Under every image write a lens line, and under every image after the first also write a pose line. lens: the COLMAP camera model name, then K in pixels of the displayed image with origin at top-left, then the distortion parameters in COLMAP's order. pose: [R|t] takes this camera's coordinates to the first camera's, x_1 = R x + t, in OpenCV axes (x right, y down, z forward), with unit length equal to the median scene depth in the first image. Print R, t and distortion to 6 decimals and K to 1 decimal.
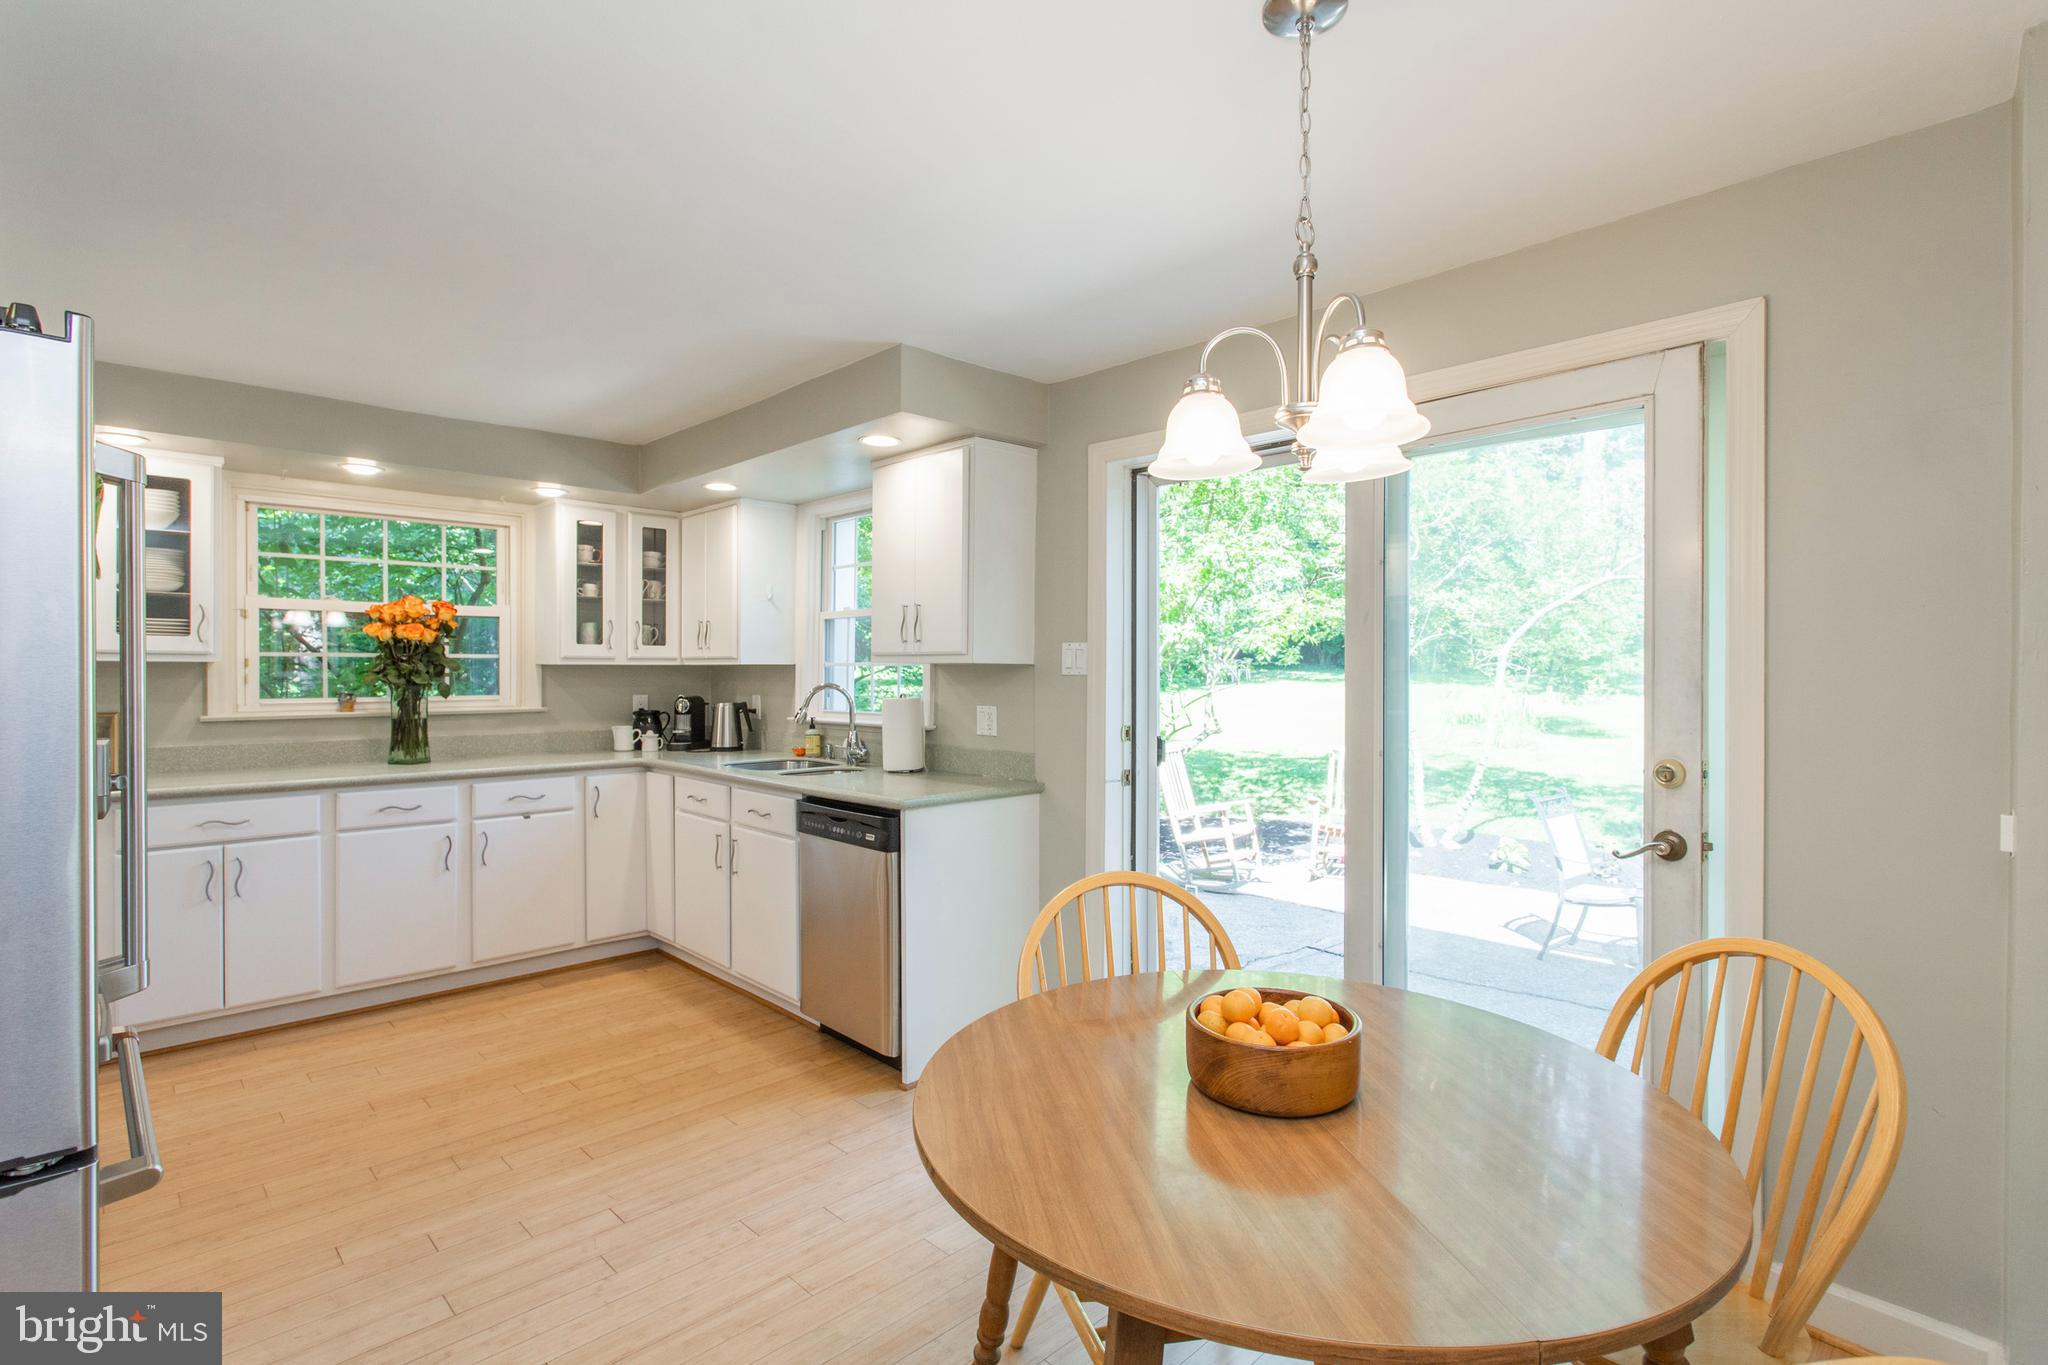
lens RADIAL K [[977.6, 0, 1043.6], [0, 977.6, 673.2], [0, 0, 1]] dist [-0.000967, 0.003066]
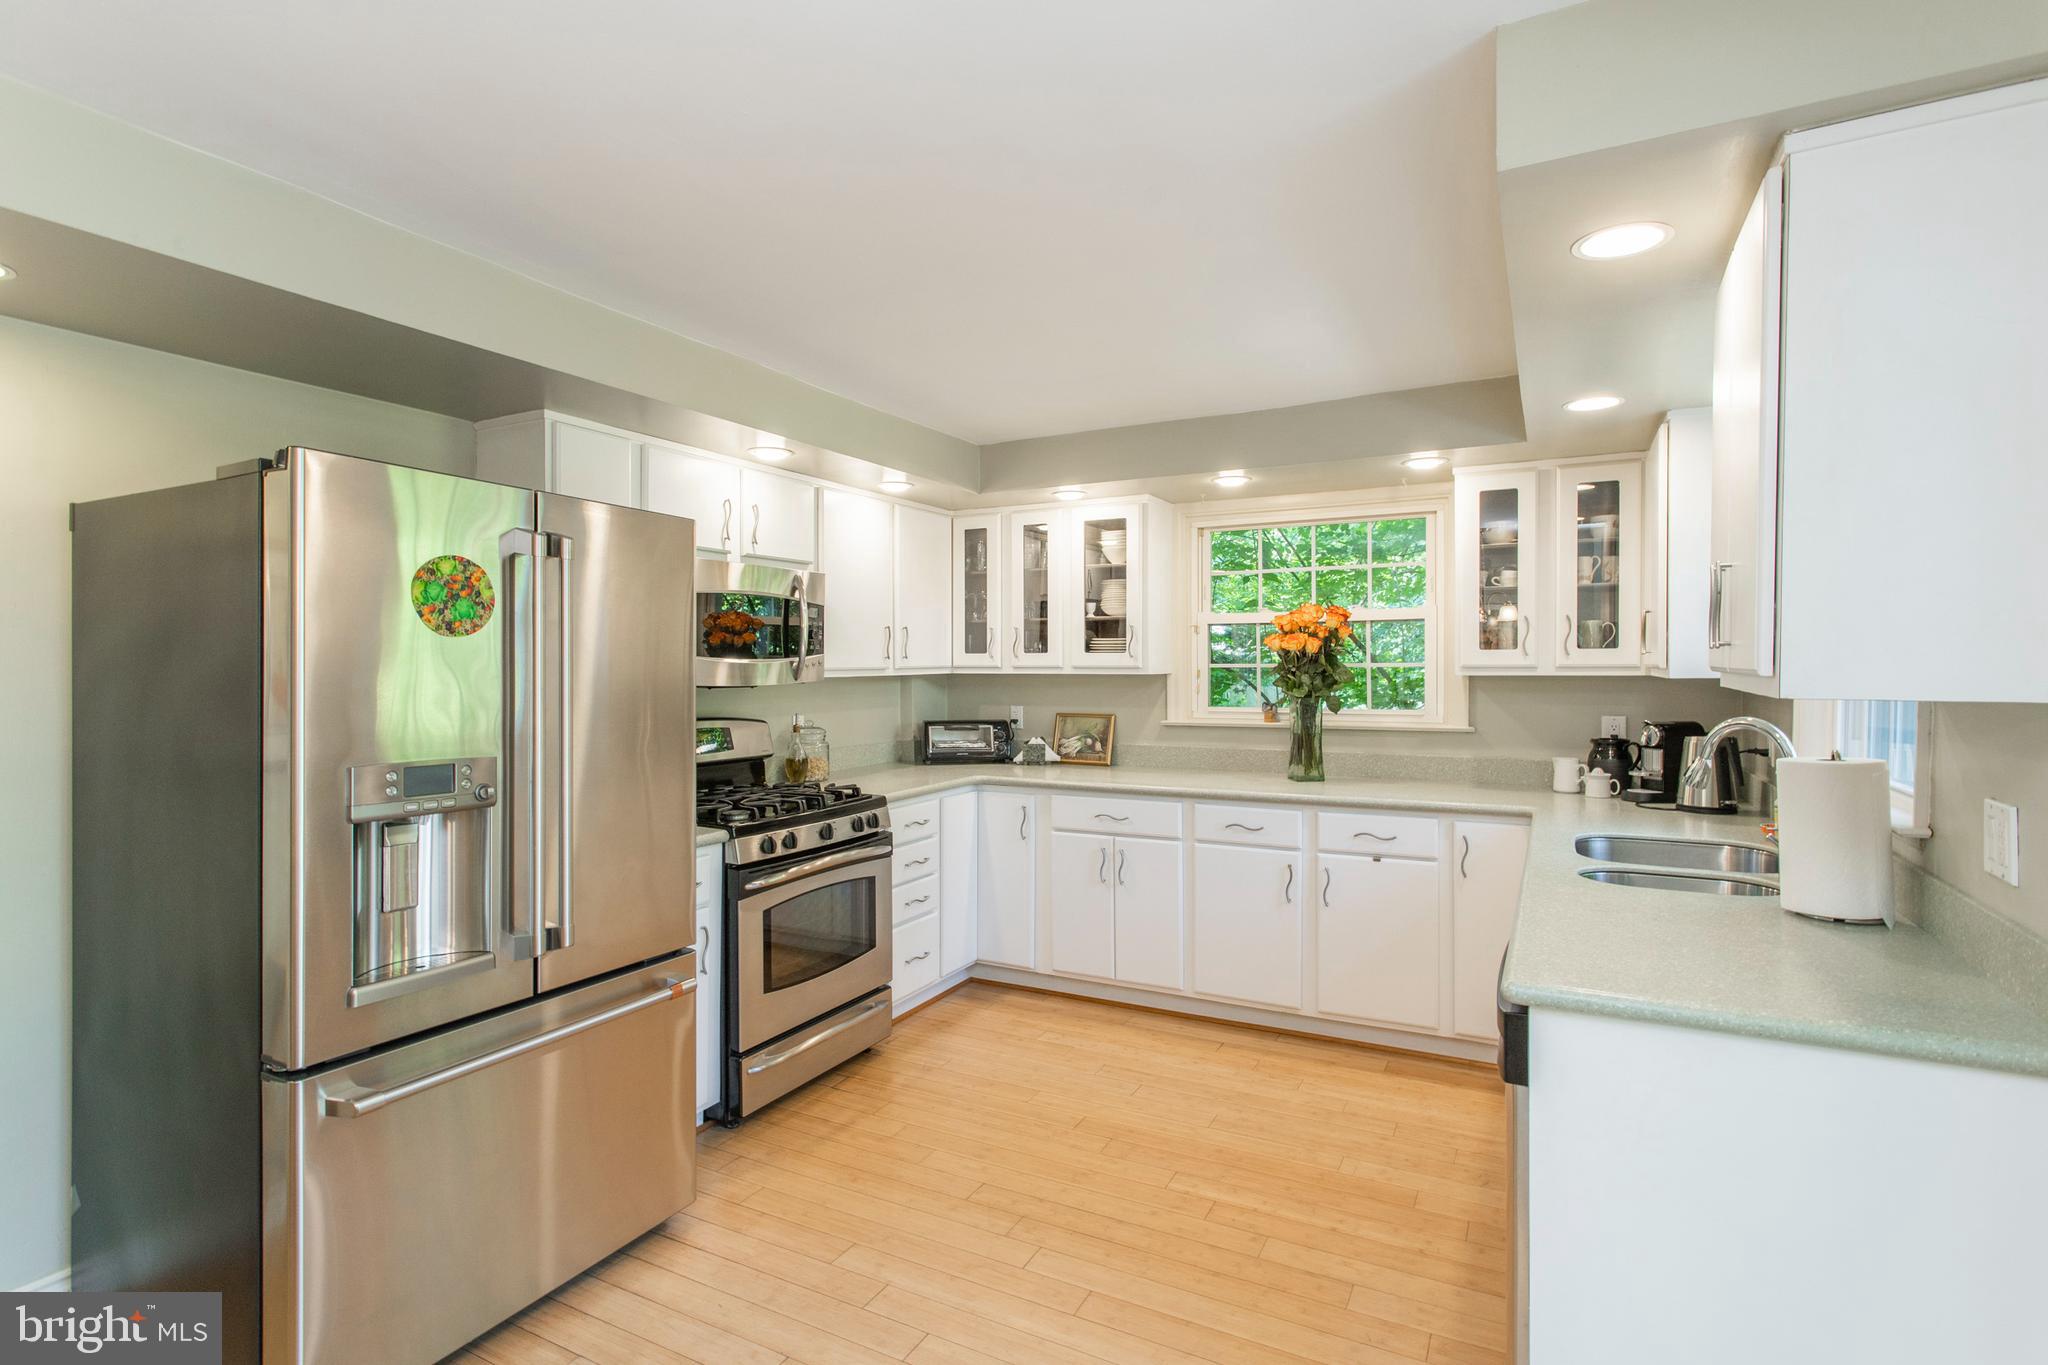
lens RADIAL K [[977.6, 0, 1030.3], [0, 977.6, 678.8], [0, 0, 1]] dist [-0.000967, 0.003066]
pose [[0.299412, 0.013519, -0.954028, 0.176612], [0.001797, 0.999890, 0.014733, -0.020438], [0.954122, -0.006126, 0.299355, 0.461736]]
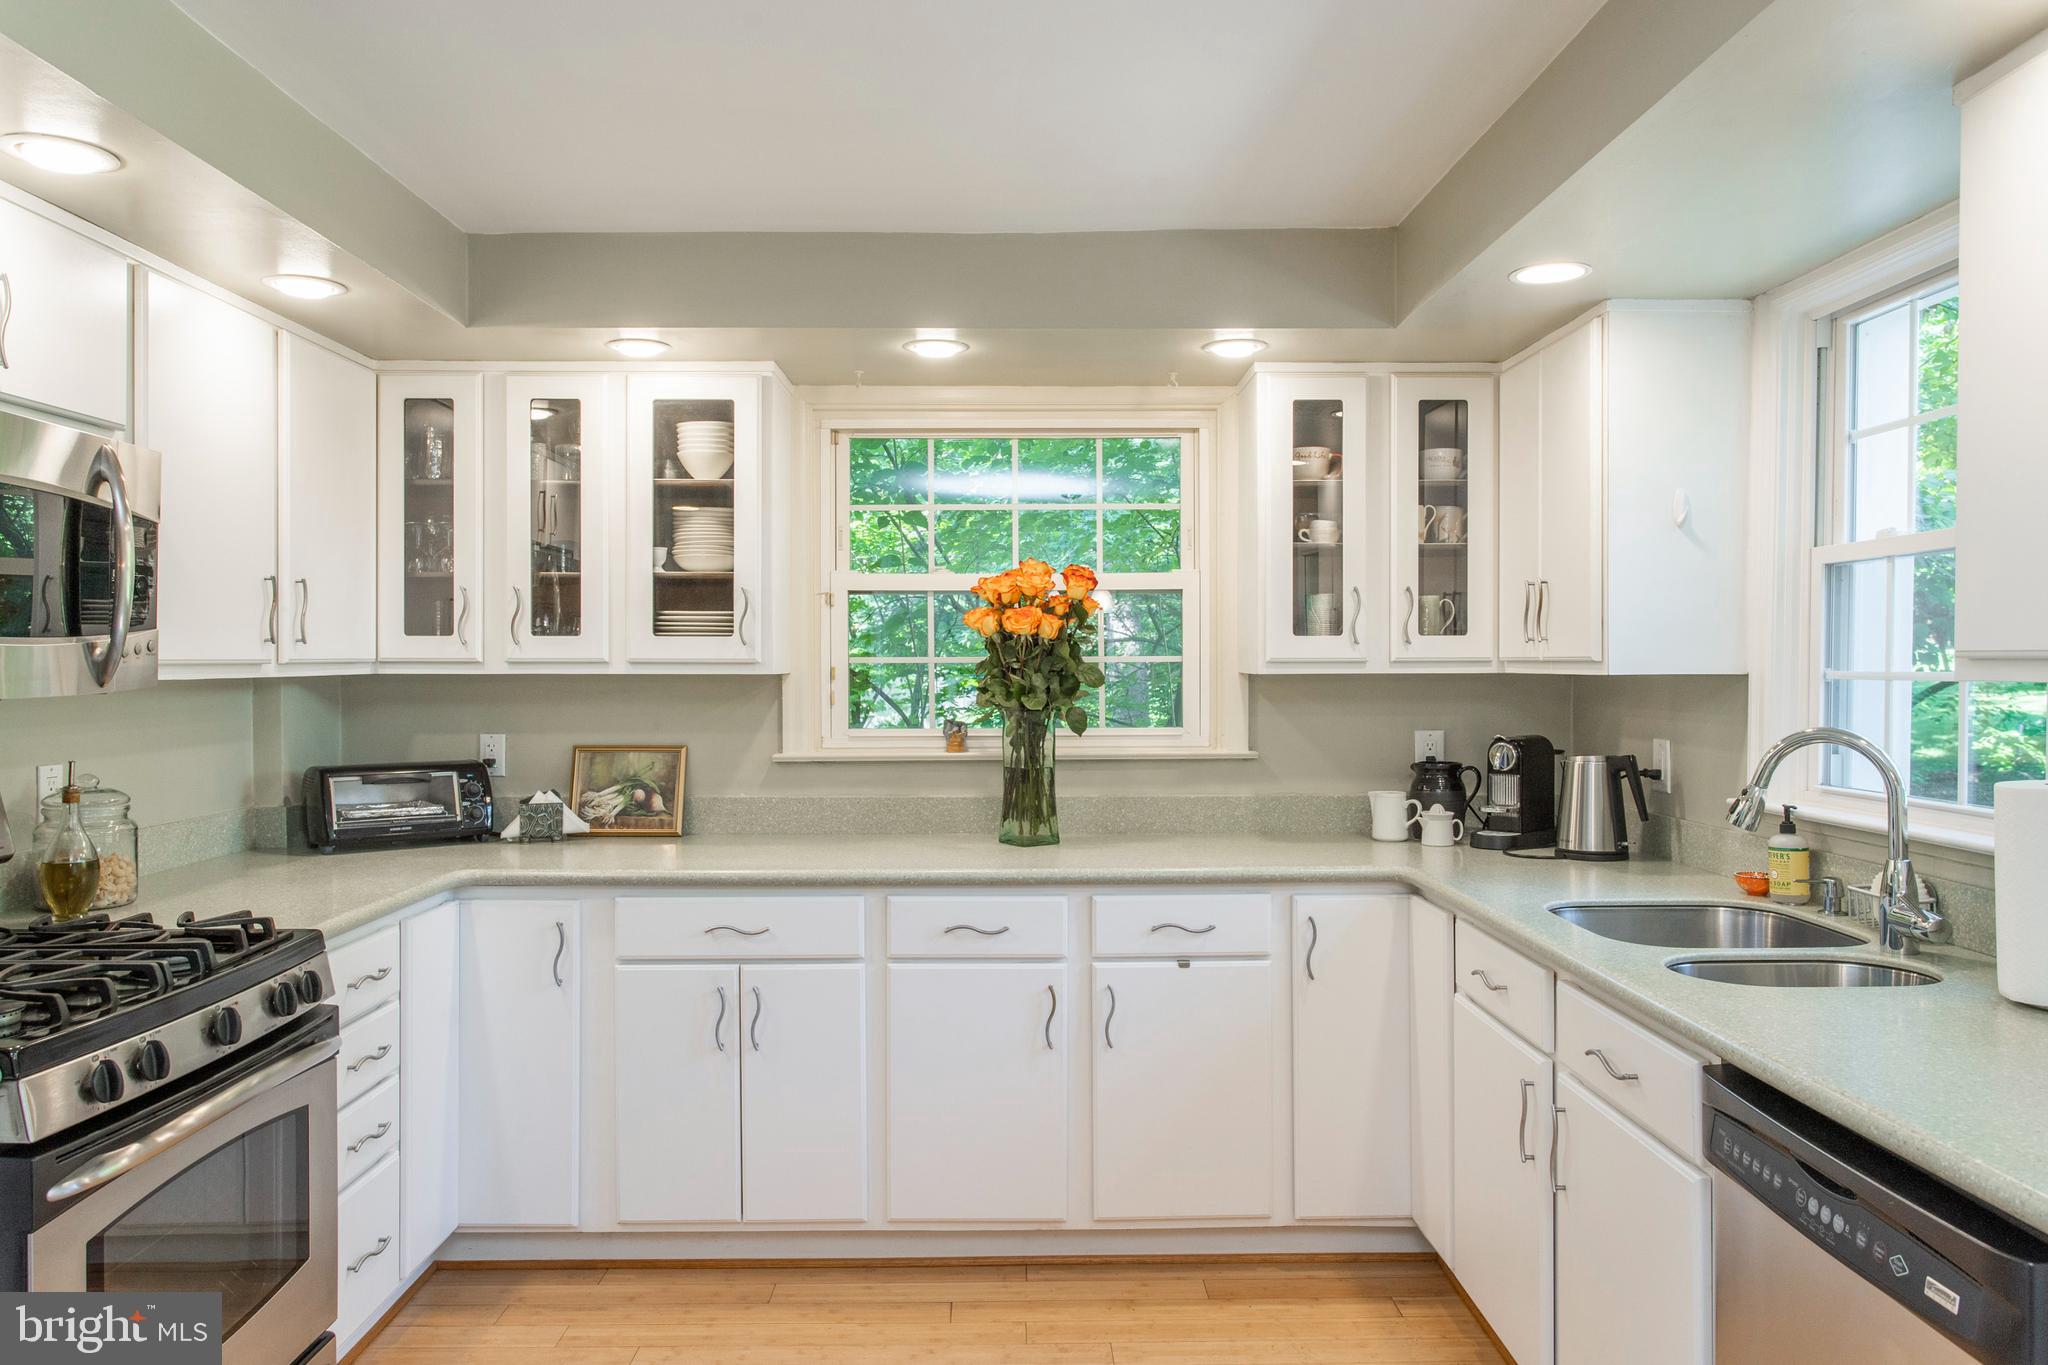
lens RADIAL K [[1408.2, 0, 997.3], [0, 1408.2, 673.6], [0, 0, 1]] dist [-0.005591, 0.006273]
pose [[0.709705, 0.002281, -0.704495, -0.062419], [0.001089, 0.999990, 0.004335, -0.013956], [0.704498, -0.003844, 0.709696, 0.382991]]
